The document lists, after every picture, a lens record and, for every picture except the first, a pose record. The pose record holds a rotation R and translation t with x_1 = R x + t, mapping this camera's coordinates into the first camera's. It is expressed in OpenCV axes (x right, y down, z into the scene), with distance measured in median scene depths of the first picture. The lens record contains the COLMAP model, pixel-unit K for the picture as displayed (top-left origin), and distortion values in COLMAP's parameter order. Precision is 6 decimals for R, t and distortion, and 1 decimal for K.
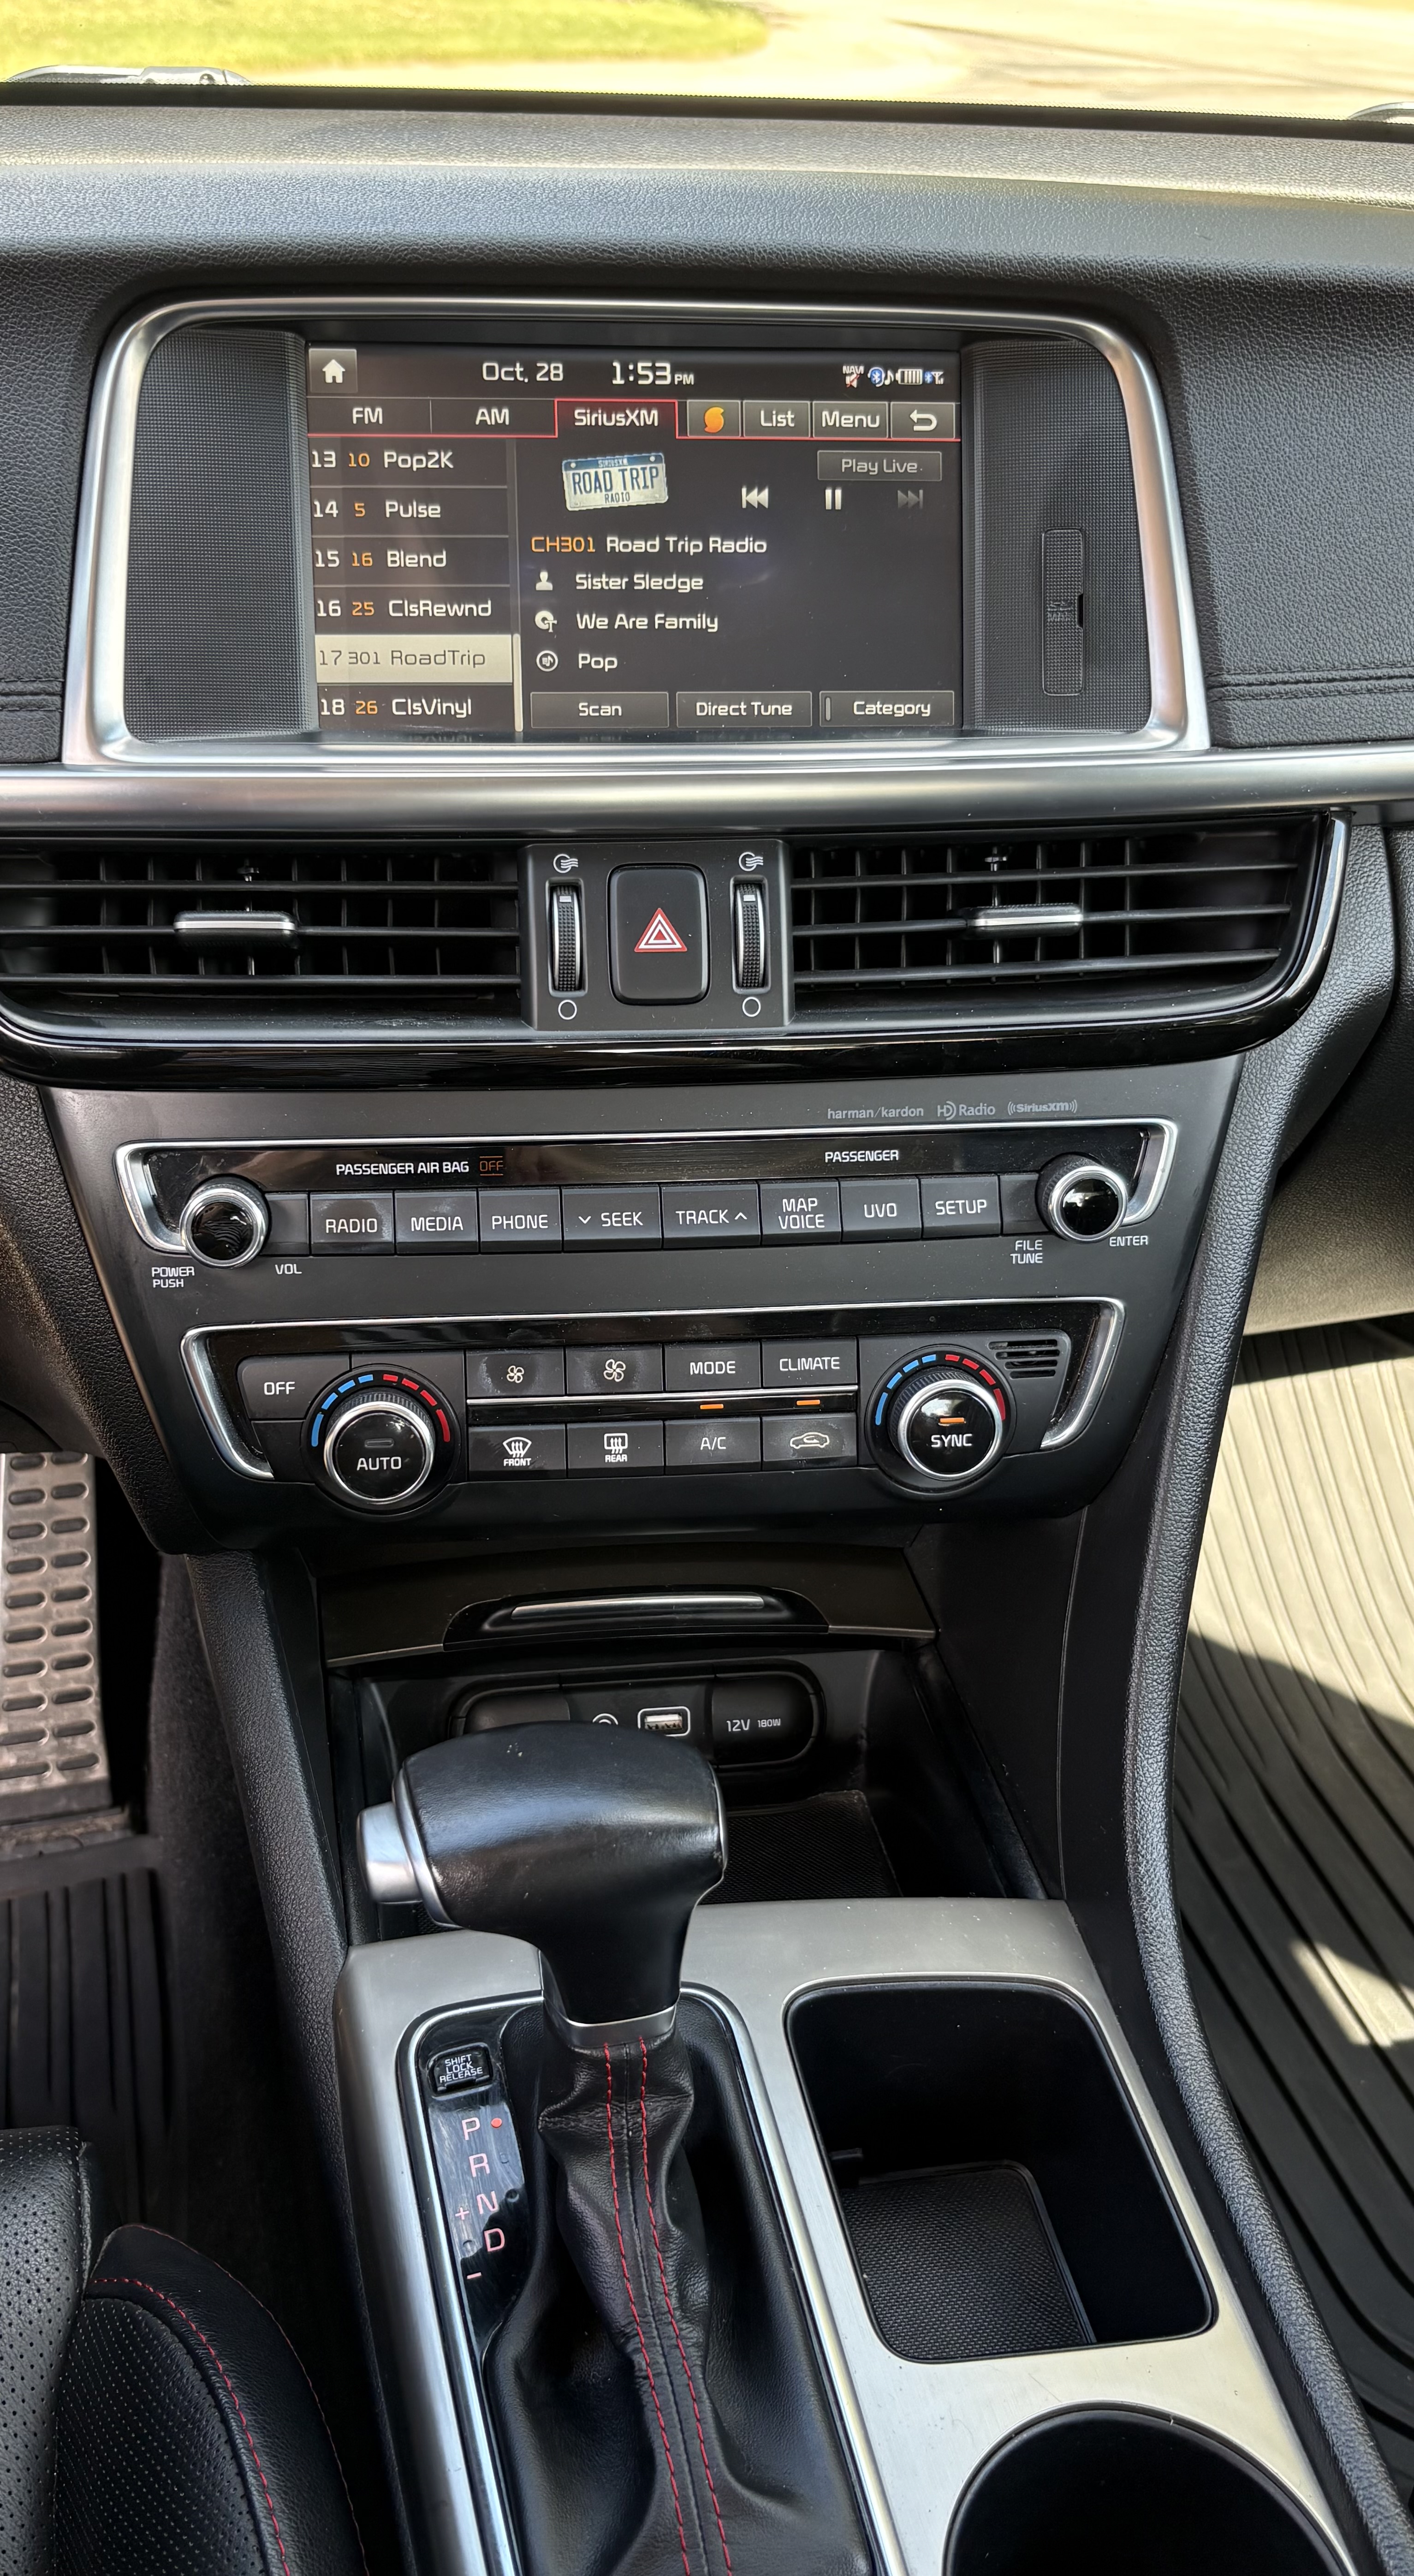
lens RADIAL K [[2075.3, 0, 707.6], [0, 2075.3, 1299.8], [0, 0, 1]] dist [0.025000, -0.005728]
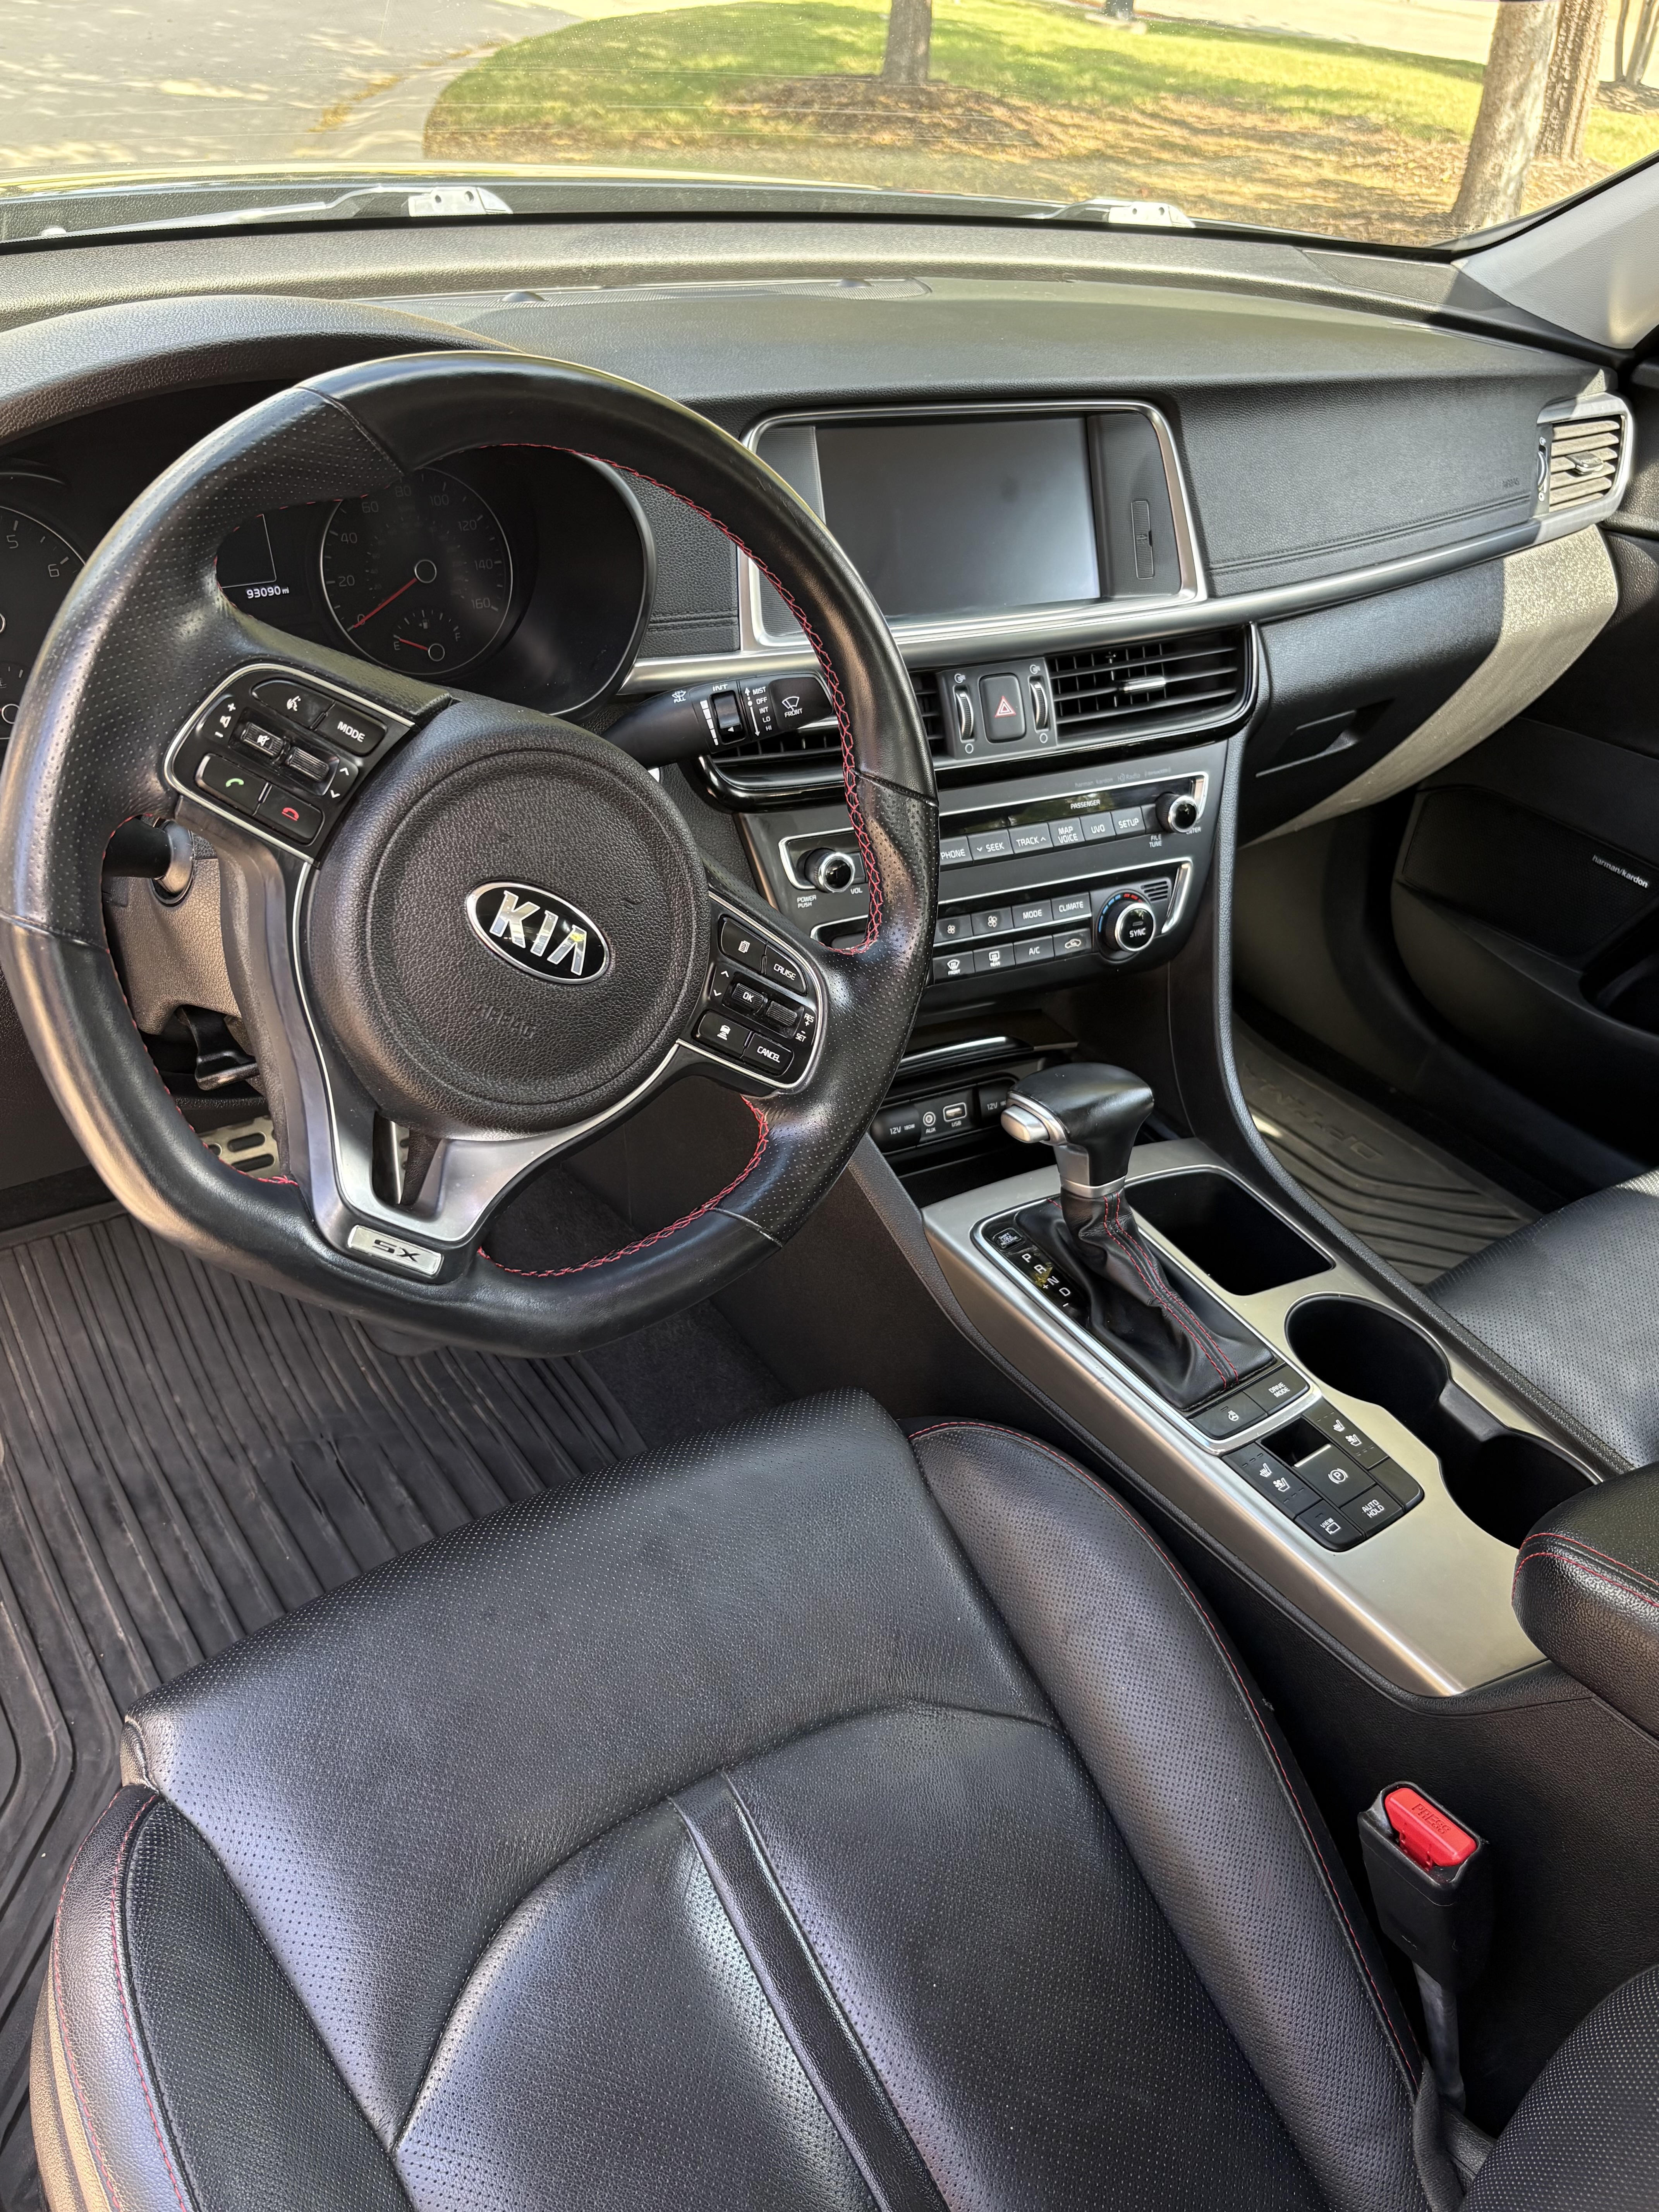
lens RADIAL K [[1748.5, 0, 829.9], [0, 1748.5, 1099.0], [0, 0, 1]] dist [-0.000588, 0.001826]
pose [[0.919974, -0.169573, 0.353401, -0.852060], [0.139657, 0.984215, 0.108702, -0.003946], [-0.366256, -0.050649, 0.929135, -0.574901]]
